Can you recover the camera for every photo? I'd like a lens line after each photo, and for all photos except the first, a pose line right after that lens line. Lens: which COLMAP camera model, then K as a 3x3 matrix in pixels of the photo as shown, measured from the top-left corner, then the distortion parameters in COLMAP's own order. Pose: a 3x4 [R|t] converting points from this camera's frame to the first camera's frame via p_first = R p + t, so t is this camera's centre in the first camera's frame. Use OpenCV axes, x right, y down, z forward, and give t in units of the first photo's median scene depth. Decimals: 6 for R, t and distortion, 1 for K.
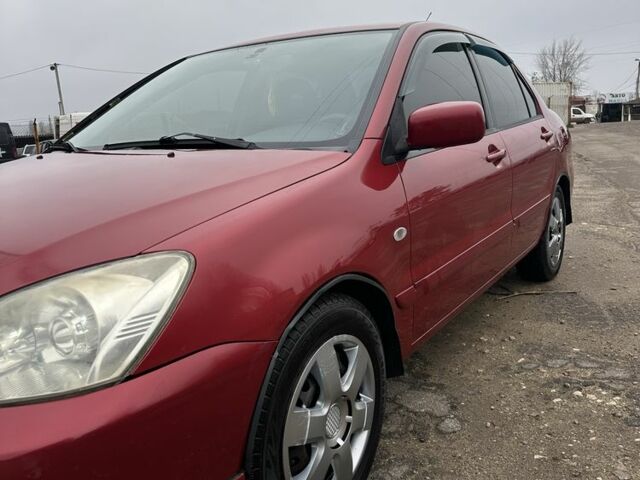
lens RADIAL K [[585.7, 0, 319.6], [0, 585.7, 243.9], [0, 0, 1]] dist [0.128562, -0.263096]
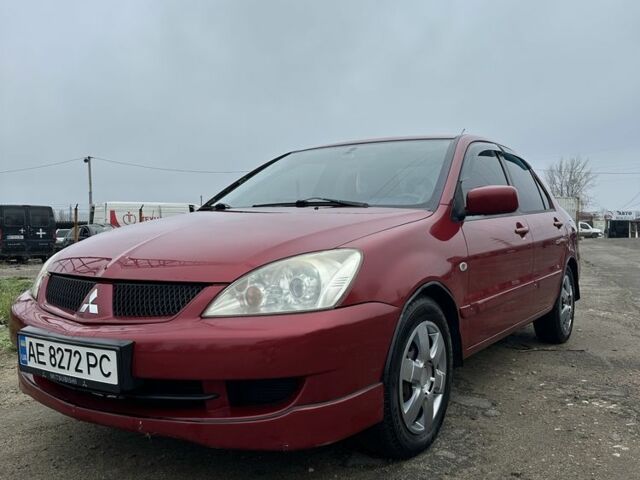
lens RADIAL K [[585.7, 0, 319.6], [0, 585.7, 243.9], [0, 0, 1]] dist [0.128562, -0.263096]
pose [[0.998515, 0.051469, -0.017877, -0.147355], [-0.053747, 0.984299, -0.168128, 0.142189], [0.008943, 0.168839, 0.985603, -0.359575]]
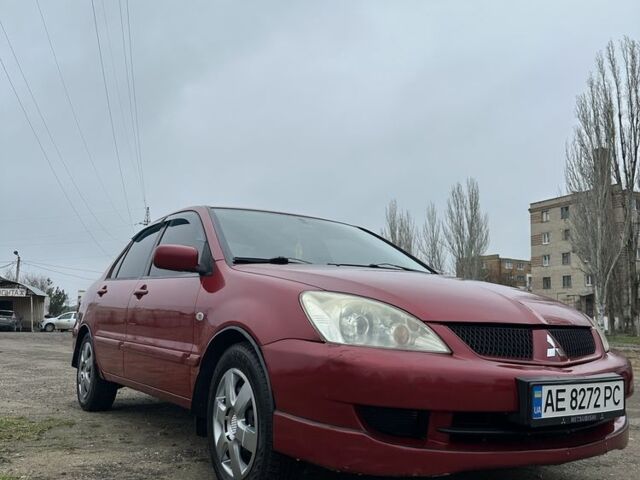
lens RADIAL K [[585.7, 0, 319.6], [0, 585.7, 243.9], [0, 0, 1]] dist [0.128562, -0.263096]
pose [[0.415411, 0.185552, 0.890508, -1.209251], [0.135968, 0.955309, -0.262482, 0.139661], [-0.899414, 0.230119, 0.371617, 0.283111]]
